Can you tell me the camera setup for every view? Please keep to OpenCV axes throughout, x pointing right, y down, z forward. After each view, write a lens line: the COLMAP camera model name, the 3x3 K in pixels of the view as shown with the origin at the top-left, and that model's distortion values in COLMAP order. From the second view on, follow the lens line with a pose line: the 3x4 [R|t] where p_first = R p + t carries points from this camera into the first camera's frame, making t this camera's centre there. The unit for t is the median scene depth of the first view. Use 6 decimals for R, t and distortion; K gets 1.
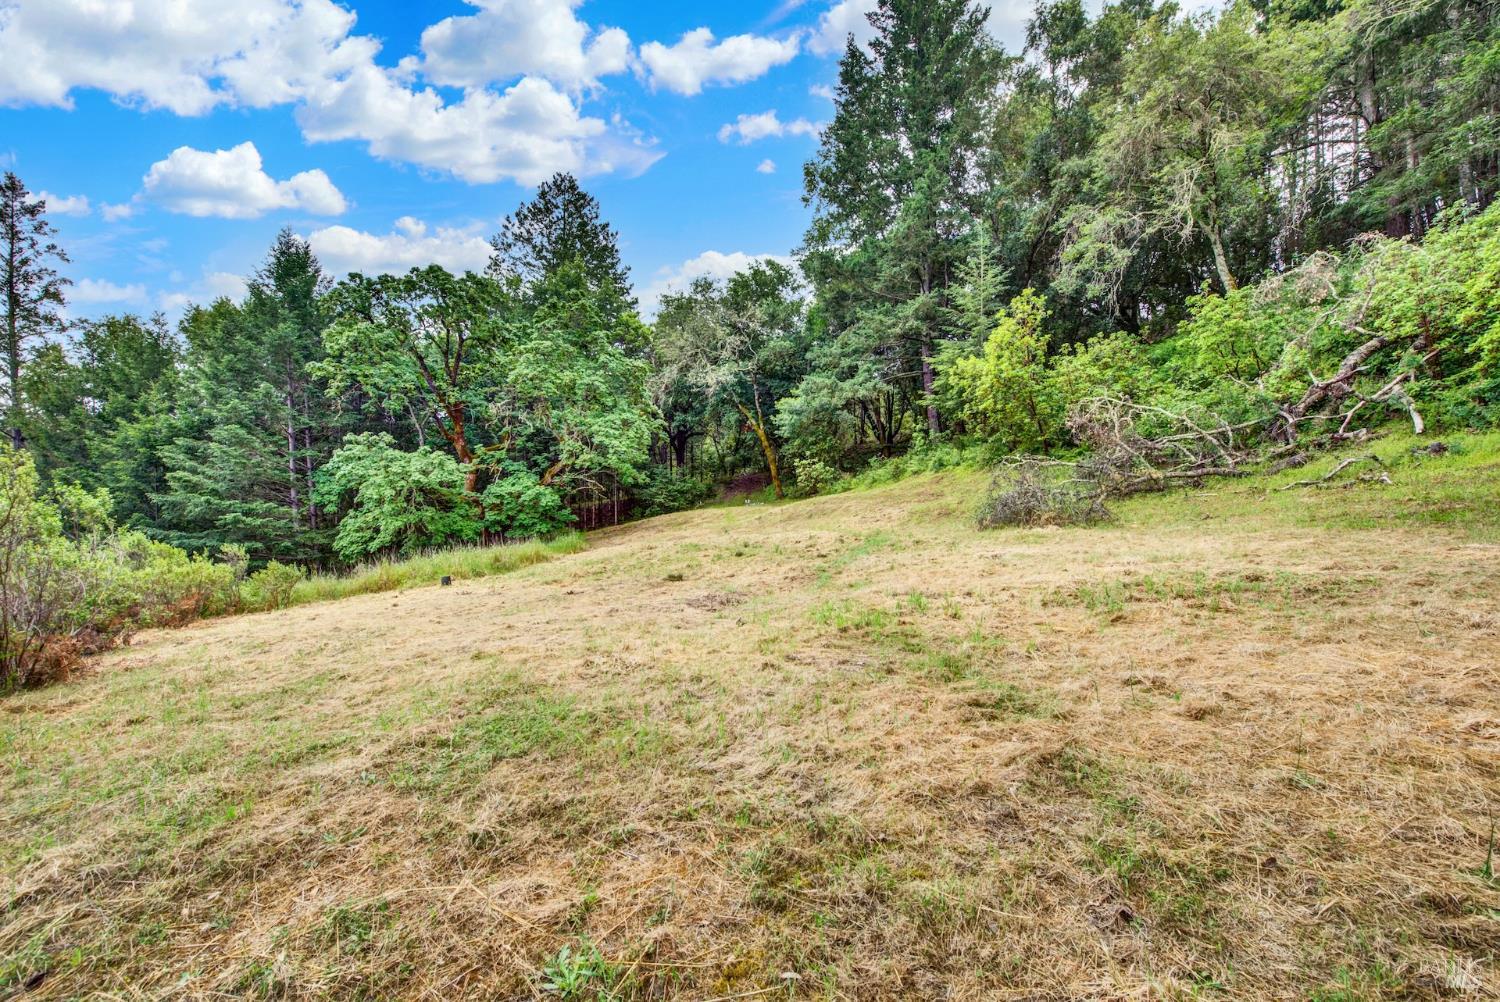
lens RADIAL K [[596.8, 0, 750.6], [0, 596.8, 502.8], [0, 0, 1]] dist [-0.001797, -0.000799]
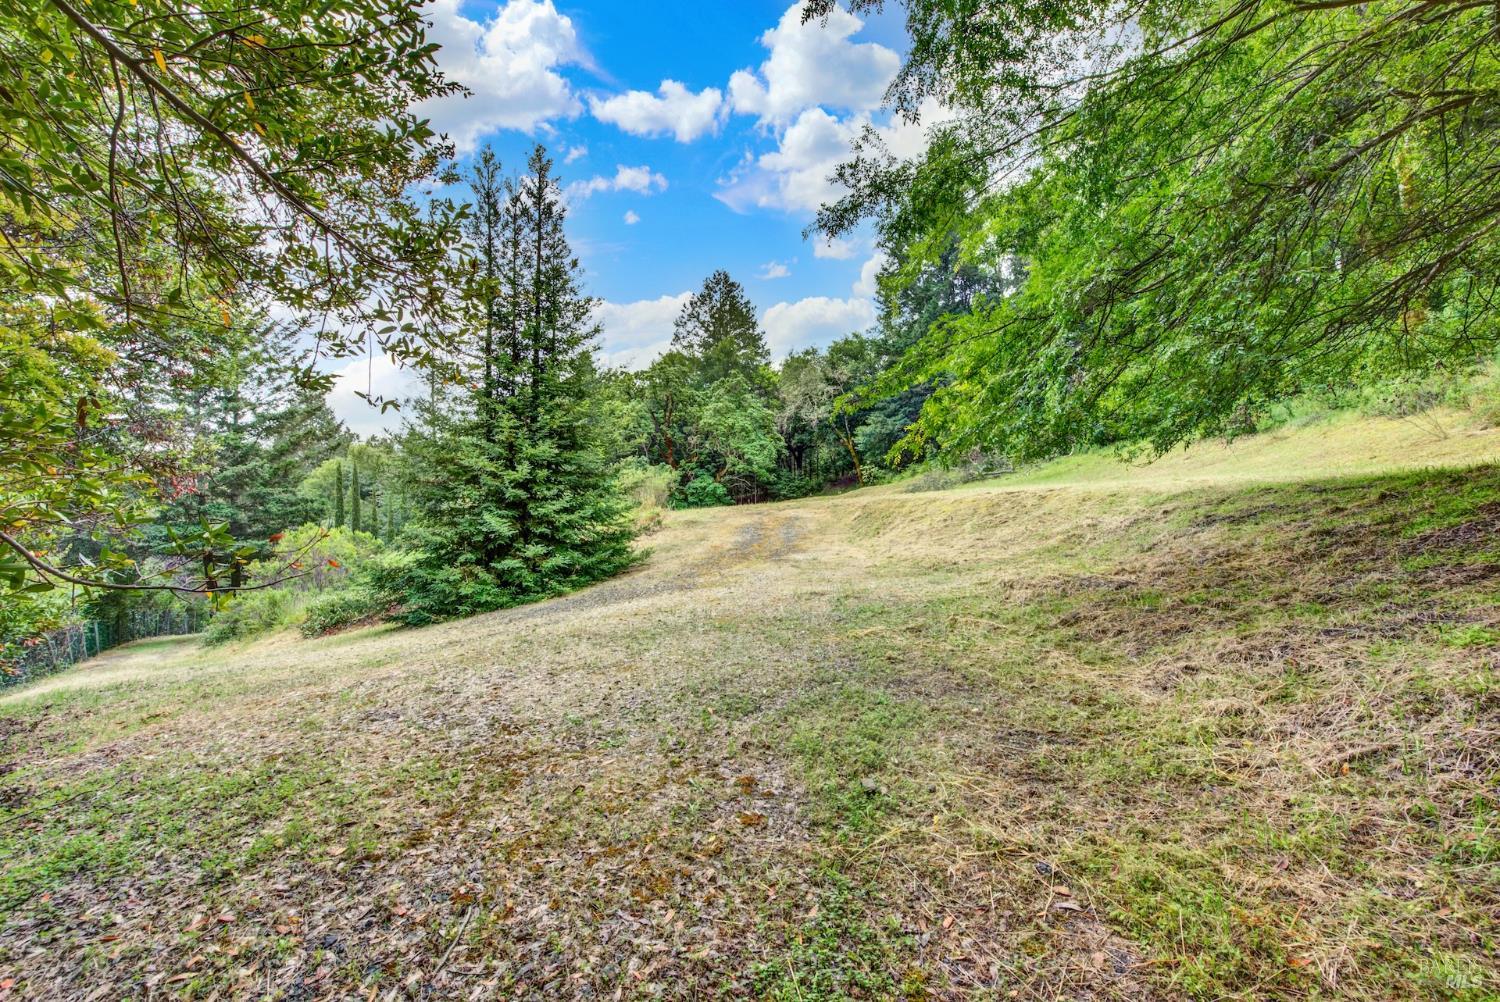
lens RADIAL K [[596.8, 0, 758.4], [0, 596.8, 503.9], [0, 0, 1]] dist [-0.001797, -0.000799]
pose [[0.977730, -0.002354, -0.209854, 0.122233], [0.002518, 0.999997, 0.000518, 0.028888], [0.209852, -0.001035, 0.977733, -0.597633]]
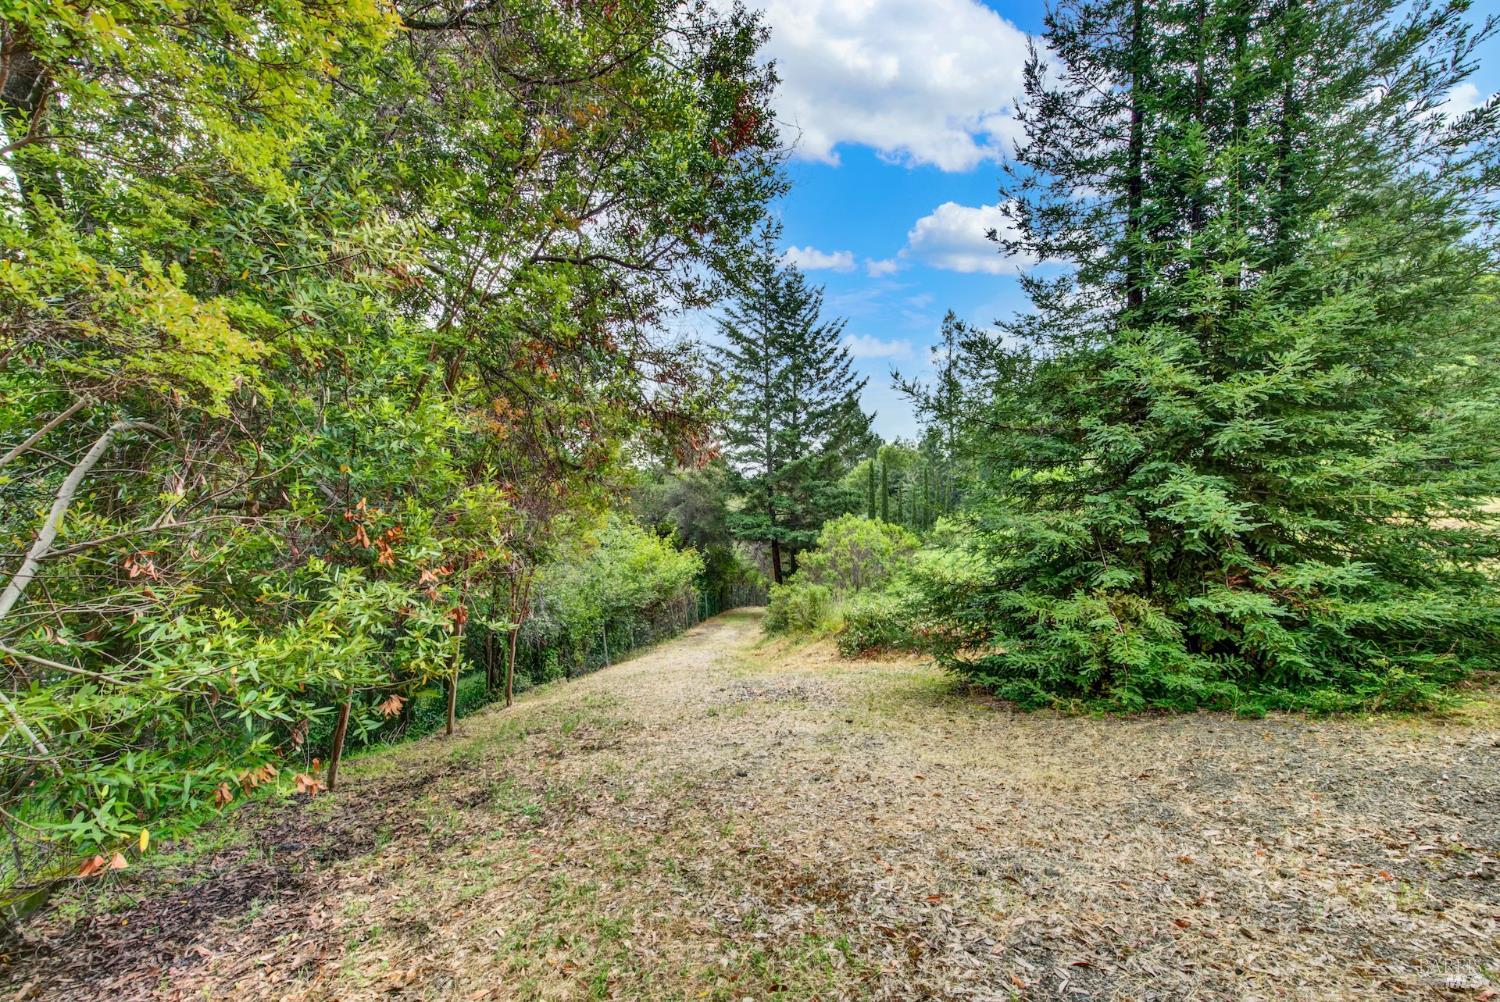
lens RADIAL K [[596.8, 0, 753.3], [0, 596.8, 501.8], [0, 0, 1]] dist [-0.001797, -0.000799]
pose [[0.525927, -0.003901, -0.850521, -0.031477], [0.000726, 0.999991, -0.004138, 0.039795], [0.850529, 0.001559, 0.525925, -0.462355]]
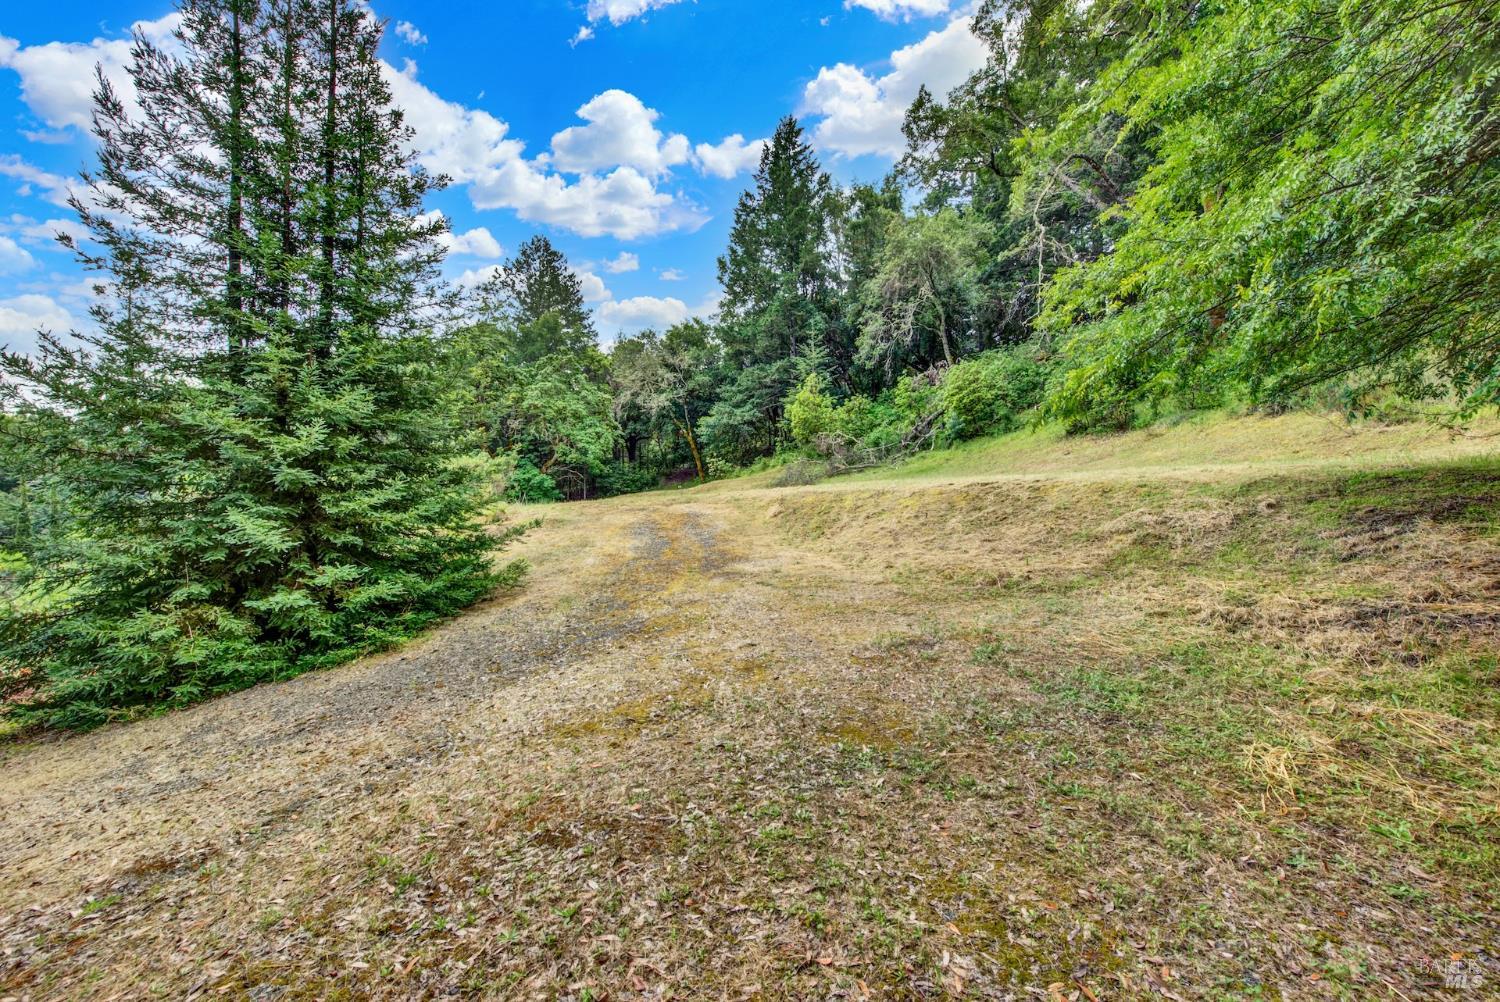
lens RADIAL K [[596.8, 0, 757.0], [0, 596.8, 503.8], [0, 0, 1]] dist [-0.001797, -0.000799]
pose [[0.995279, -0.002109, 0.097032, 0.044002], [0.001303, 0.999964, 0.008368, 0.030338], [-0.097046, -0.008202, 0.995246, -0.499059]]
